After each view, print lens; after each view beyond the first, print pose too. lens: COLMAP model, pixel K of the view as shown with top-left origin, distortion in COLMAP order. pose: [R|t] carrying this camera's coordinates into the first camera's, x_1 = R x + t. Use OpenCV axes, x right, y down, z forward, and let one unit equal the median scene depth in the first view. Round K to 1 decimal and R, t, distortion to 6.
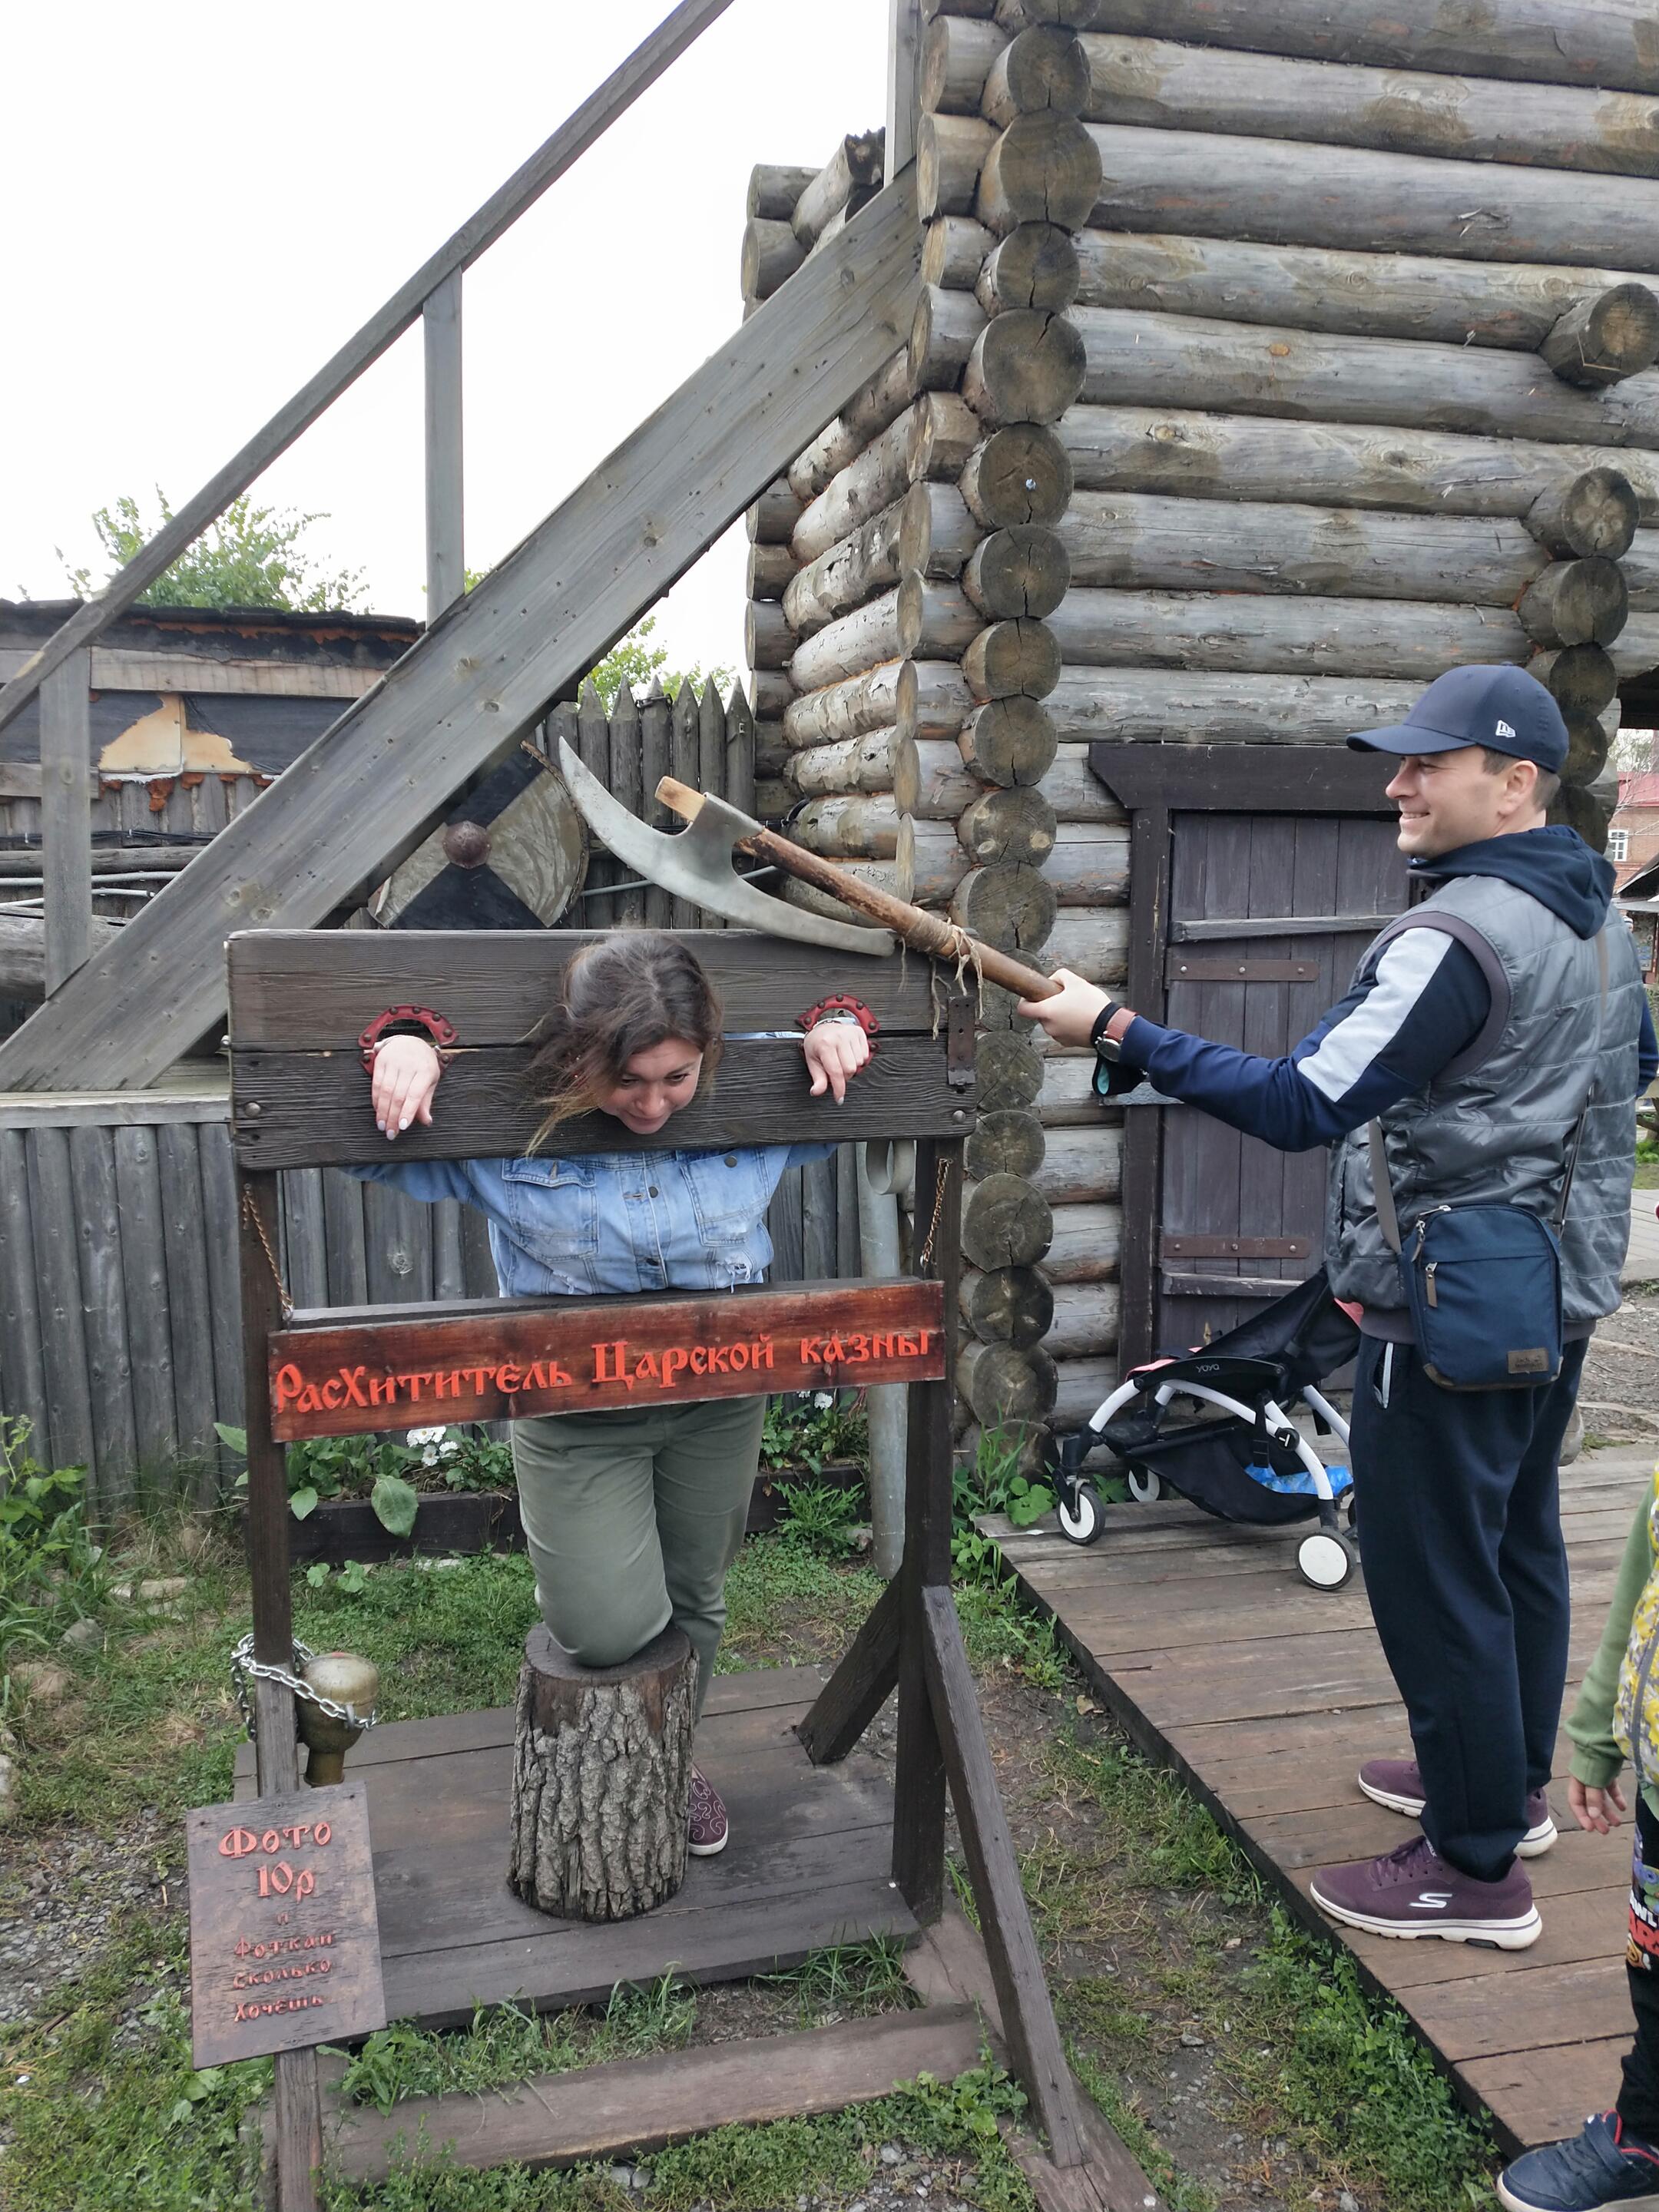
lens RADIAL K [[1861.9, 0, 825.1], [0, 1861.9, 1090.7], [0, 0, 1]] dist [0.048169, -0.093687]
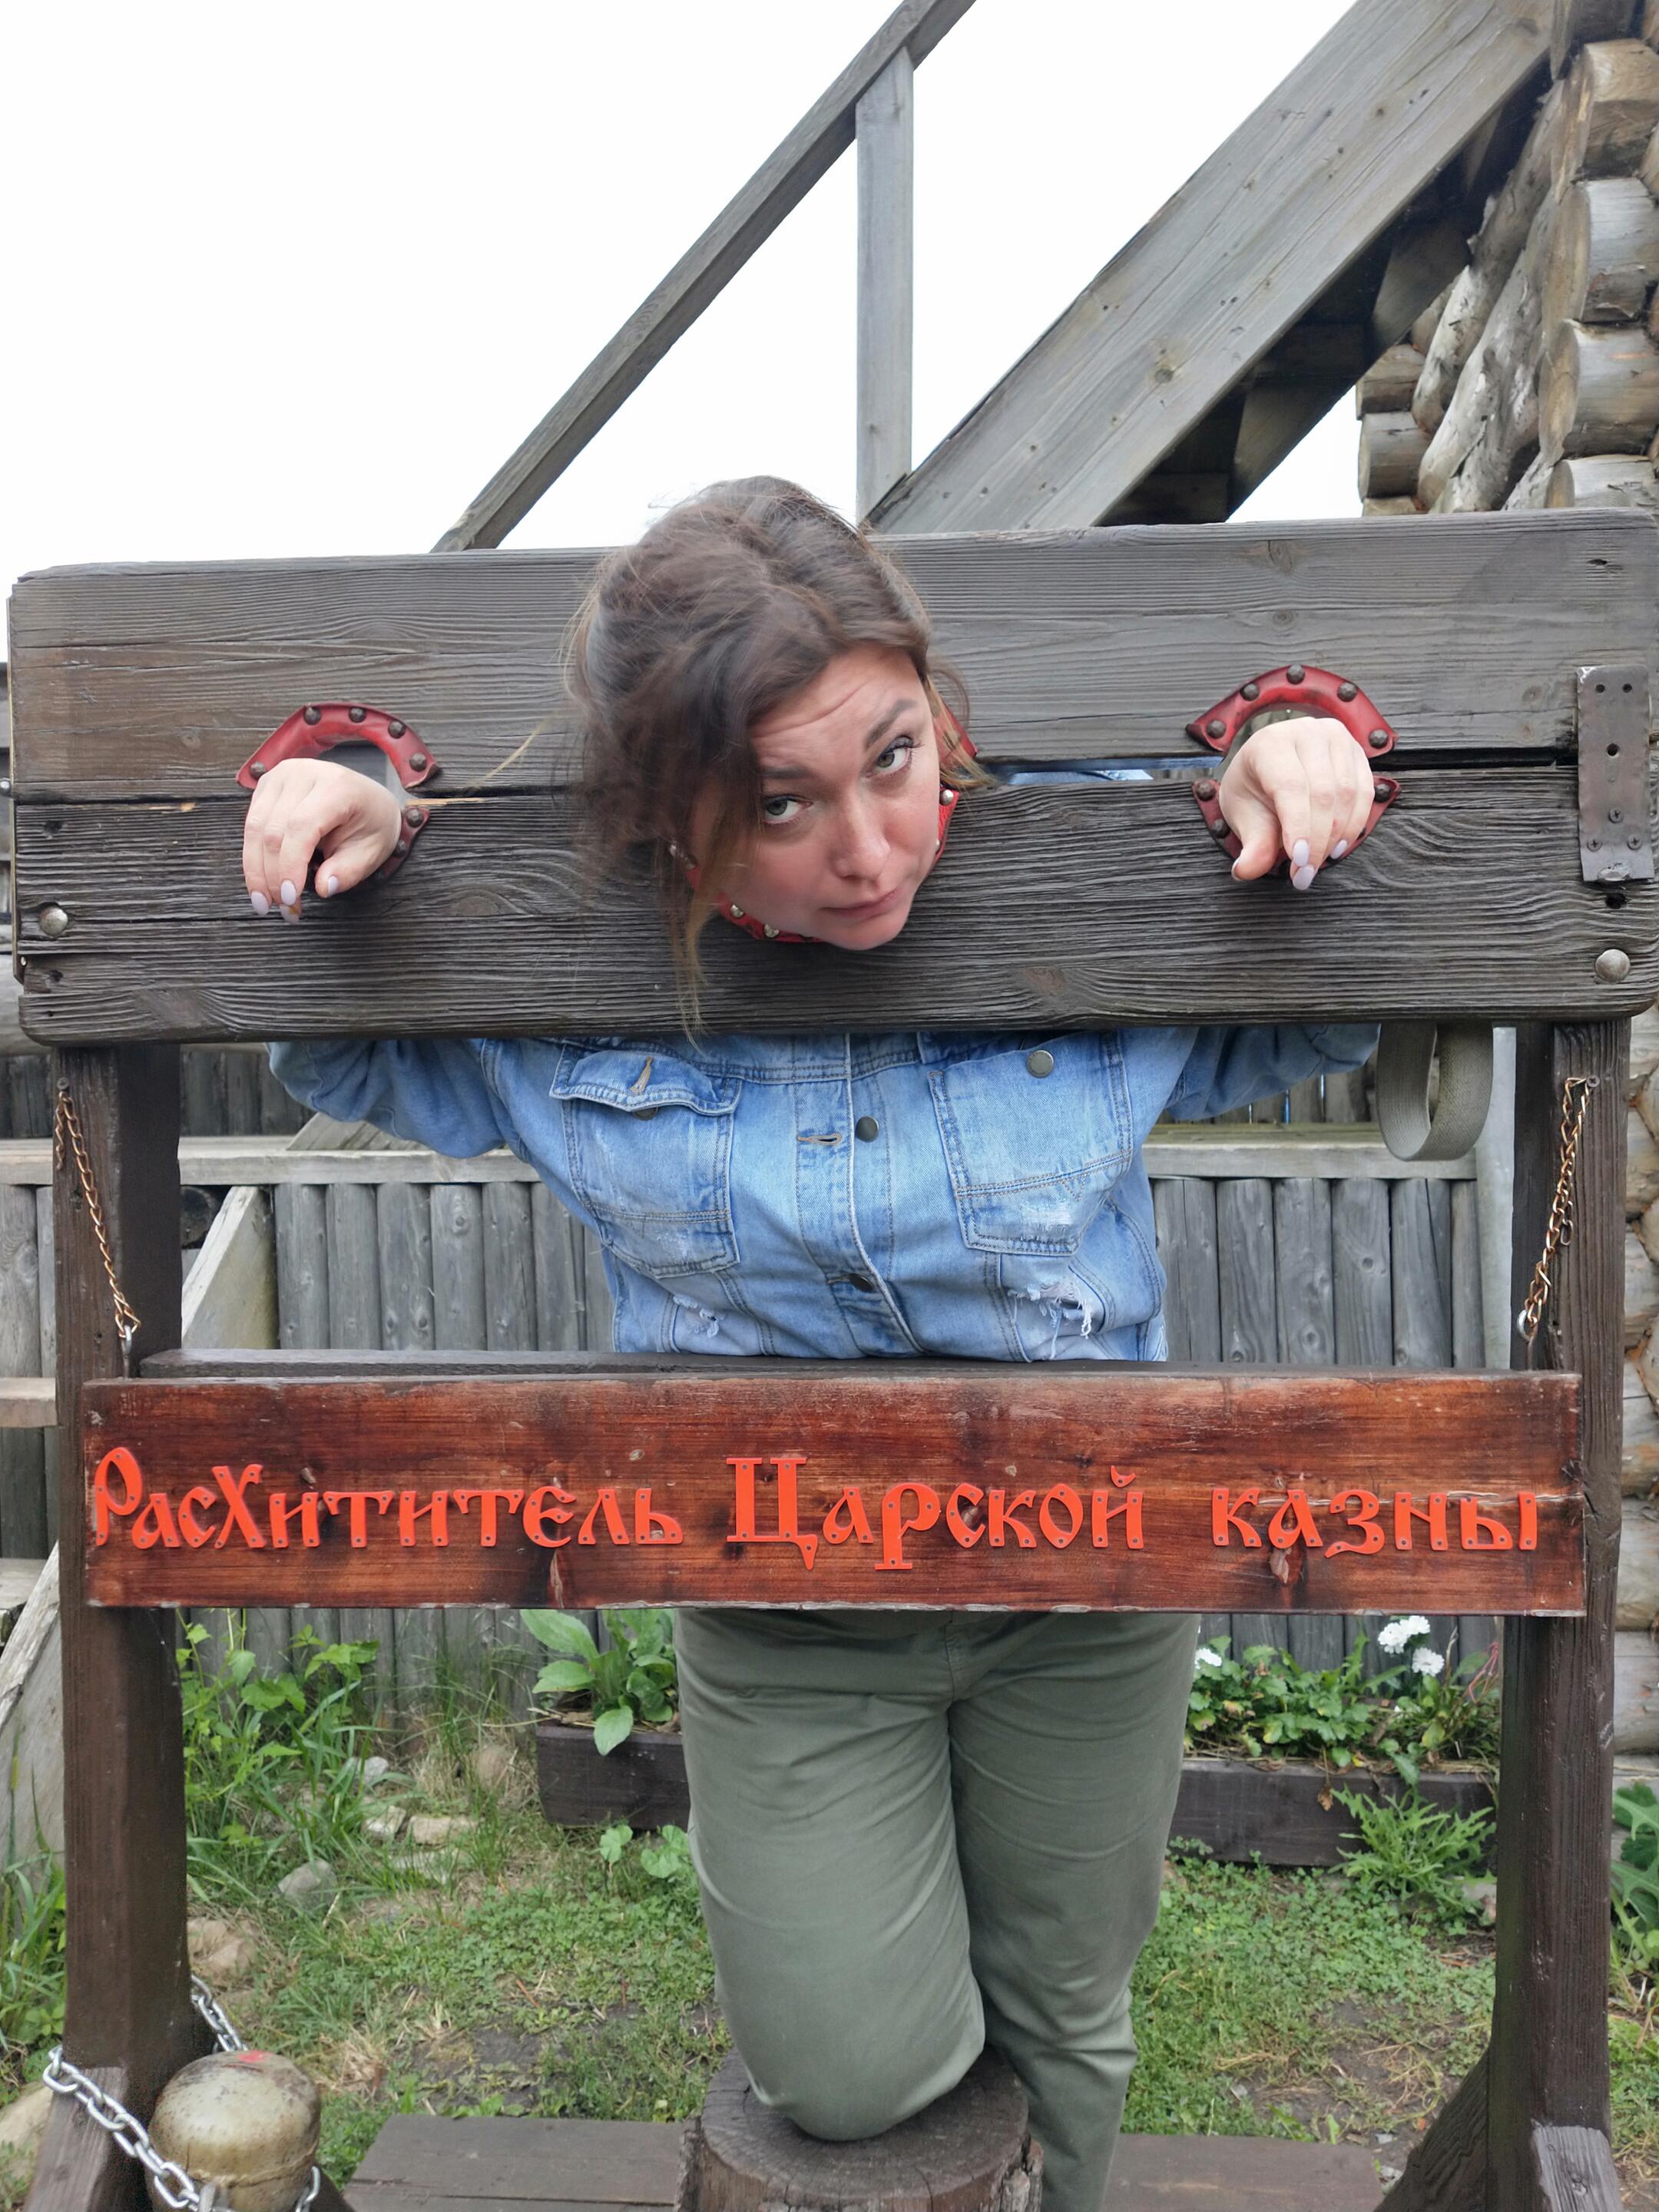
lens RADIAL K [[1861.9, 0, 781.3], [0, 1861.9, 1094.4], [0, 0, 1]] dist [0.048169, -0.093687]
pose [[0.928331, -0.006354, -0.371701, 0.054833], [-0.036927, 0.993333, -0.109206, 0.093125], [0.369917, 0.115105, 0.921907, 0.549408]]
